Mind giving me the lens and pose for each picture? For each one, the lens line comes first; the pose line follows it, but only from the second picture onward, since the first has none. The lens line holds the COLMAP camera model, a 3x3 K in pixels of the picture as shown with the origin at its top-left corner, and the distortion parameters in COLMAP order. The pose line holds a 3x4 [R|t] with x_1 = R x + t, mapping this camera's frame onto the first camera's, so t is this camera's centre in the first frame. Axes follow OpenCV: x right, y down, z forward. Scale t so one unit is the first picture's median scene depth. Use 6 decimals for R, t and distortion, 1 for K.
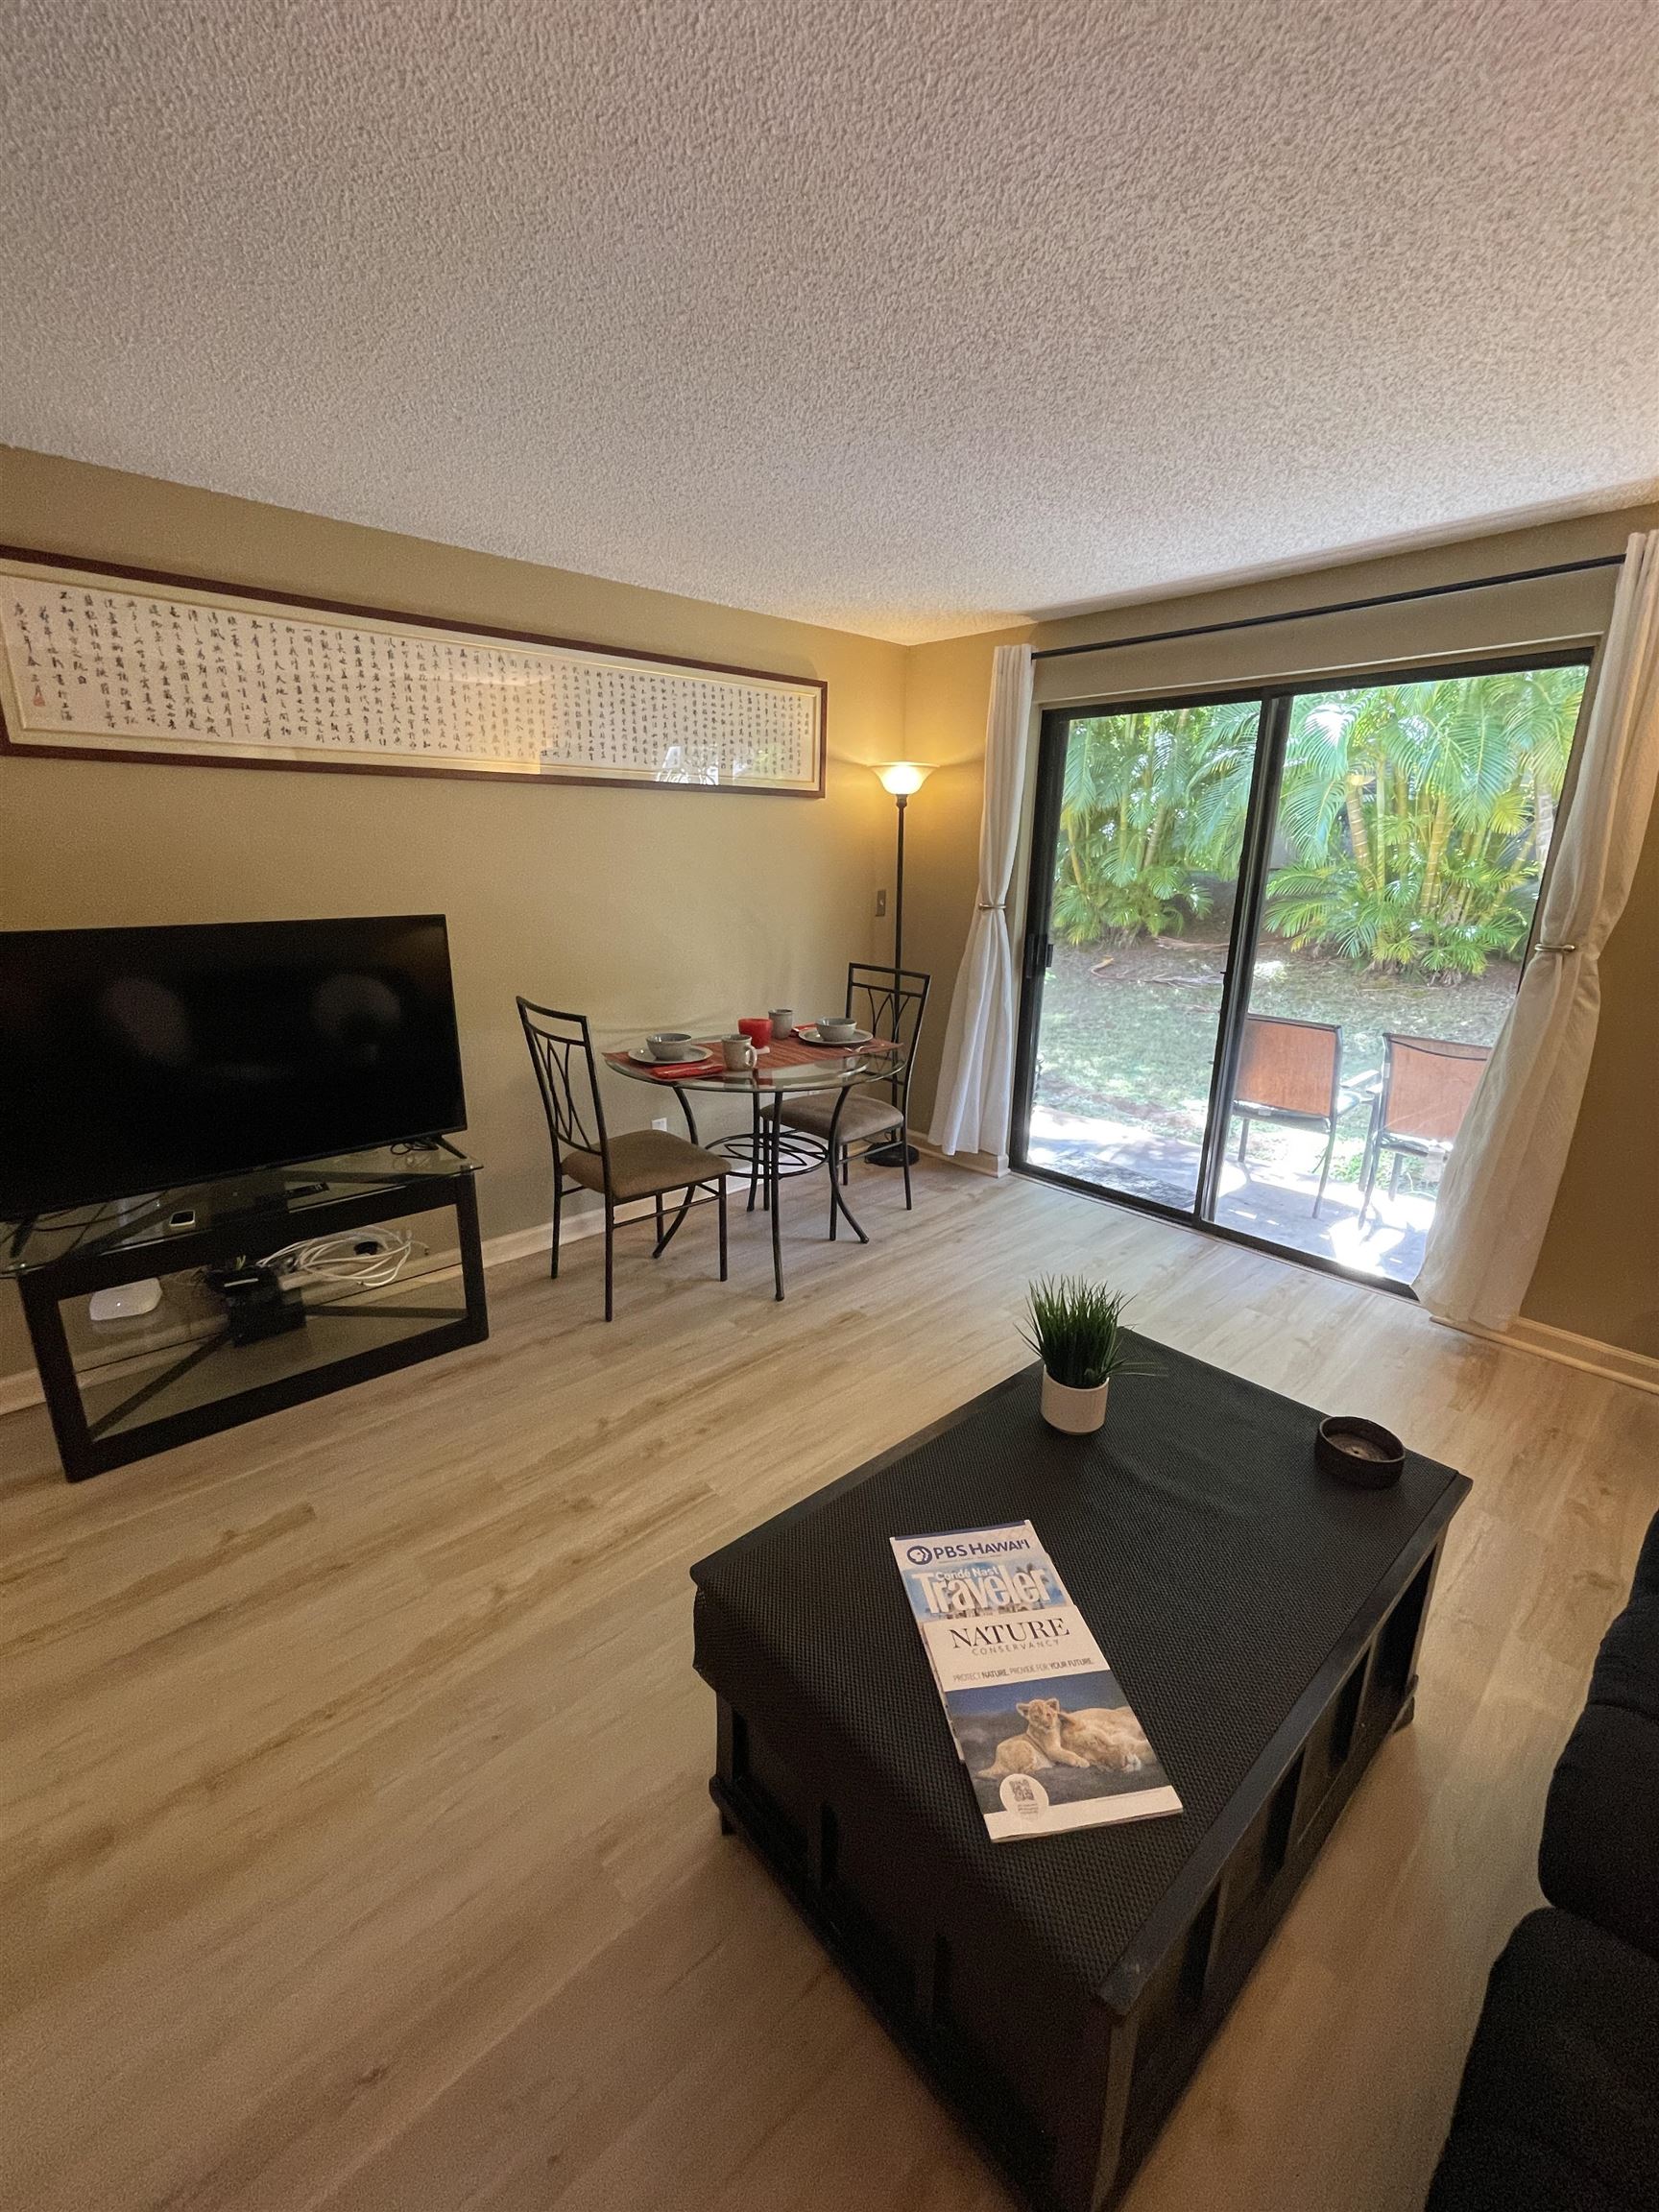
lens RADIAL K [[903.7, 0, 823.8], [0, 903.7, 1096.6], [0, 0, 1]] dist [-0.004043, 0.002181]
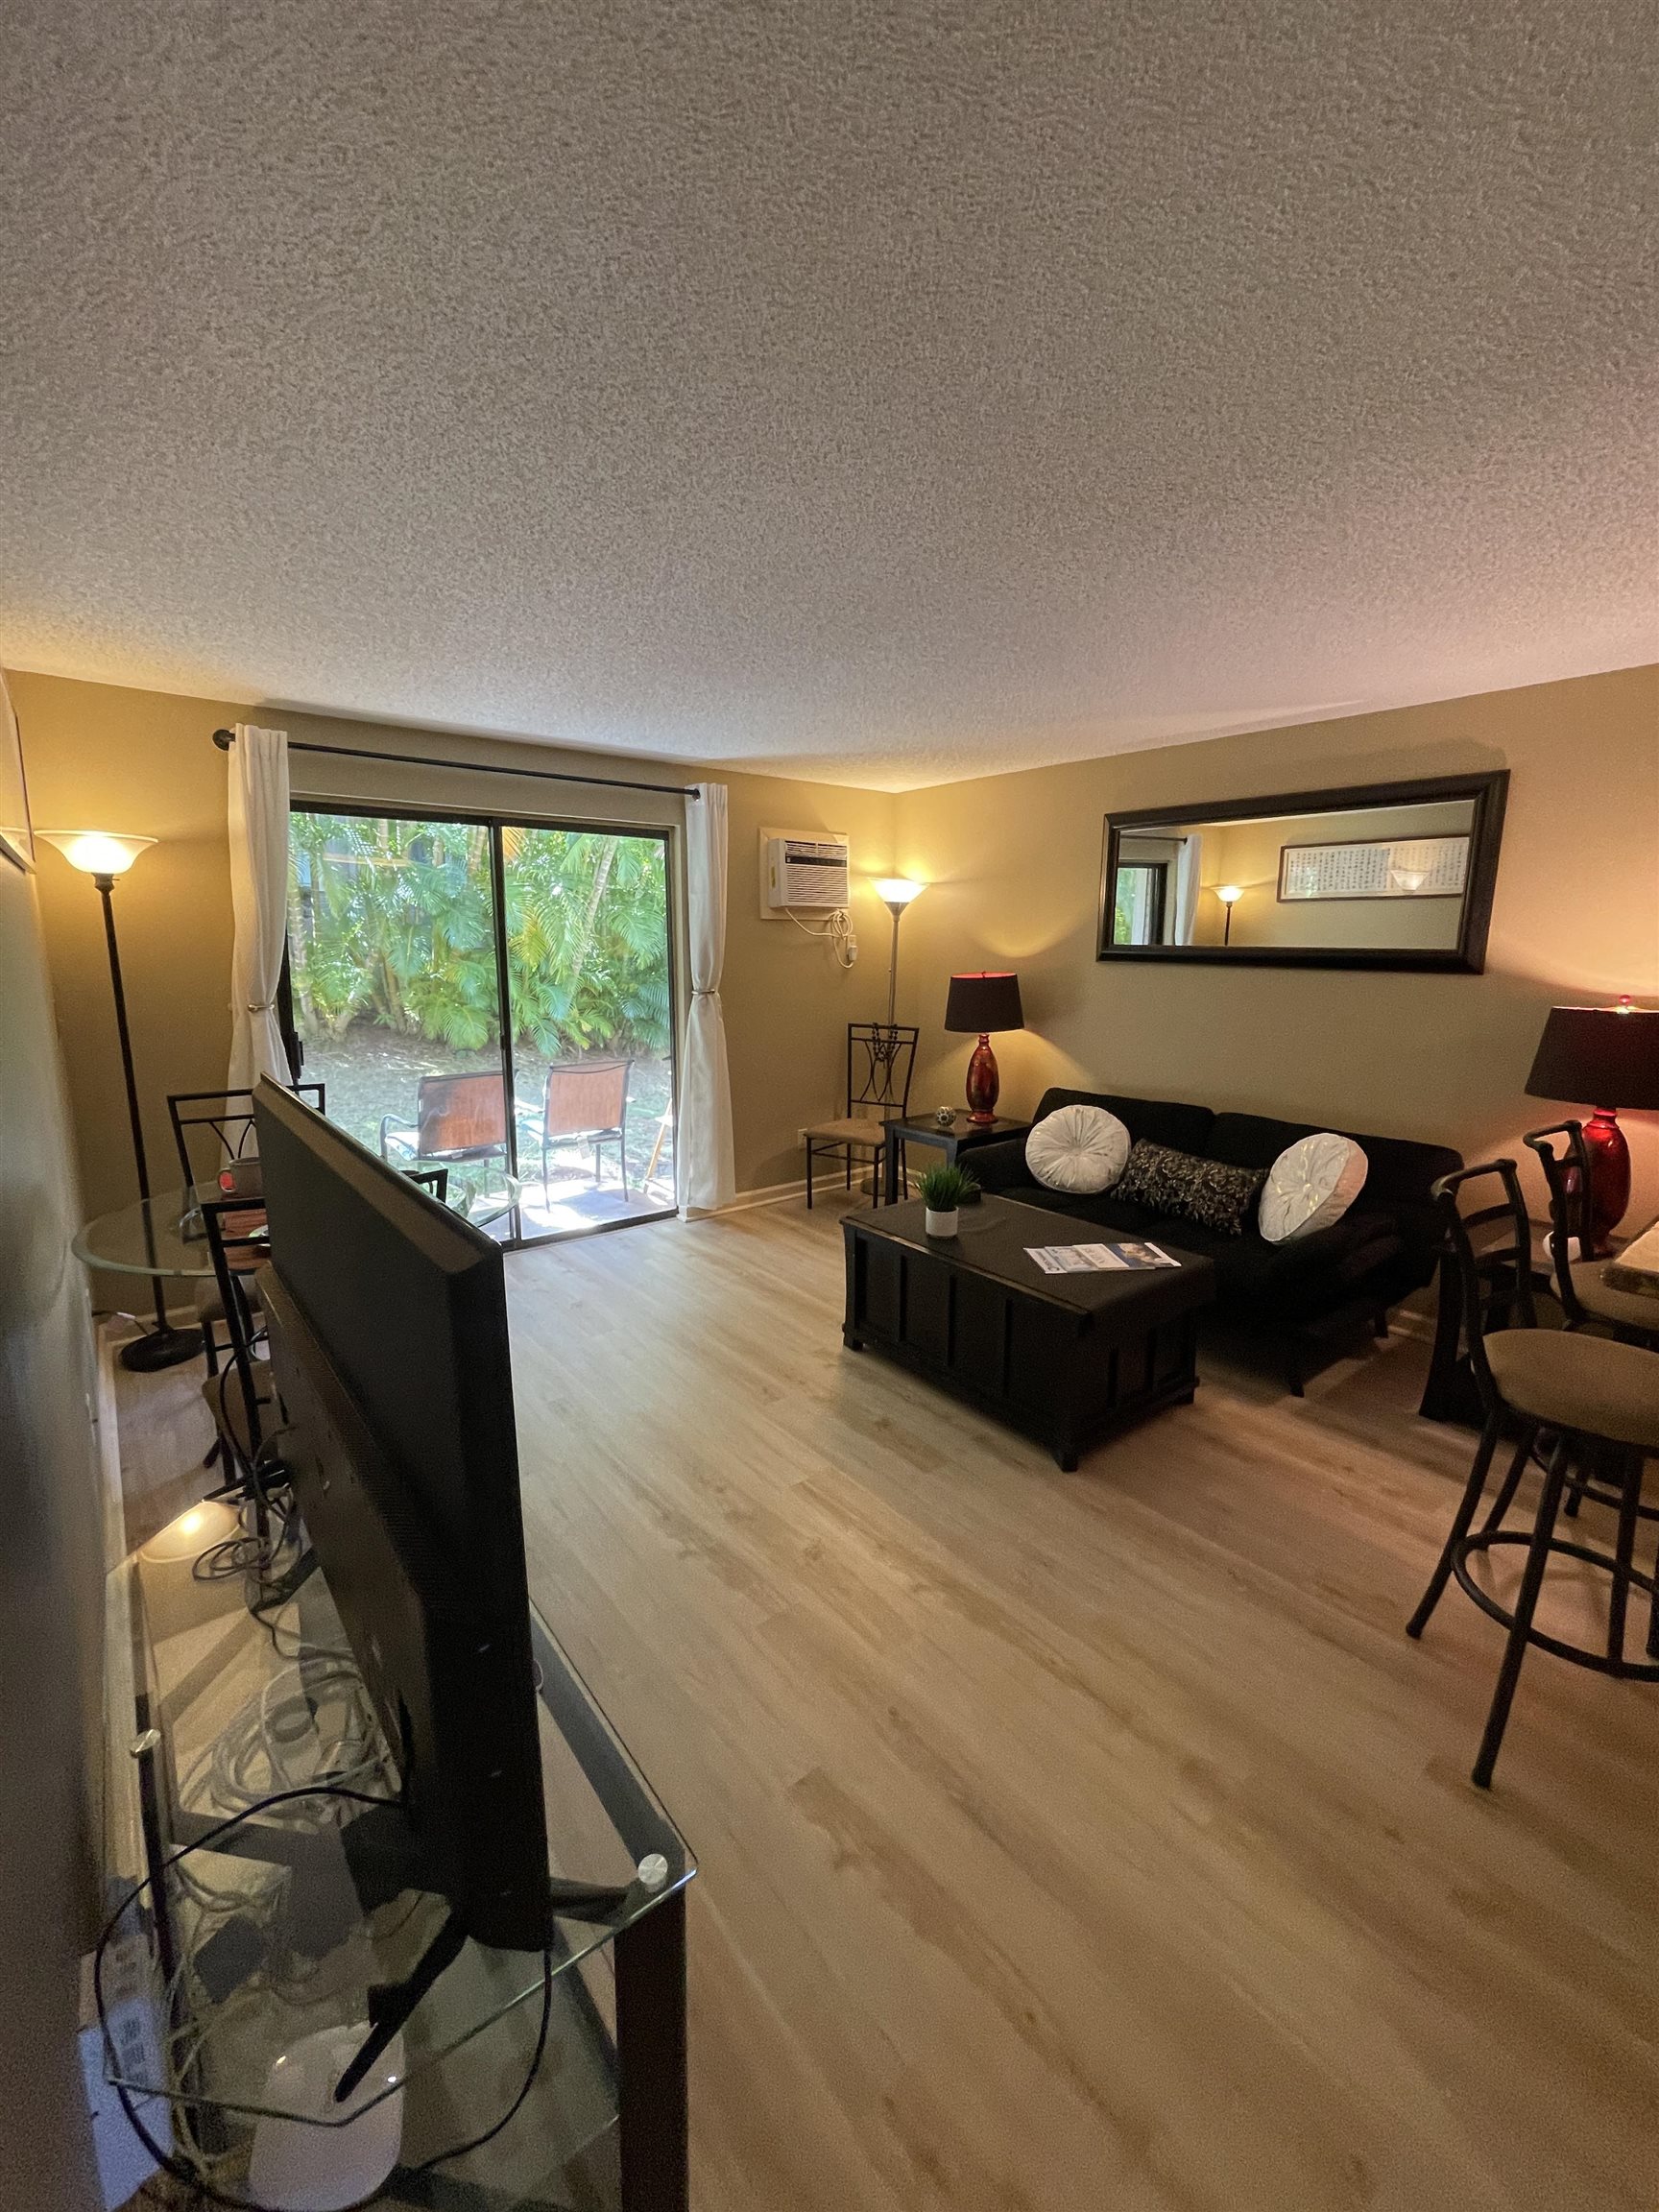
lens RADIAL K [[903.7, 0, 823.8], [0, 903.7, 1096.6], [0, 0, 1]] dist [-0.004043, 0.002181]
pose [[0.067996, -0.183148, 0.980731, -0.908158], [0.263751, 0.951334, 0.159372, -0.170861], [-0.962191, 0.247832, 0.112992, 0.549145]]
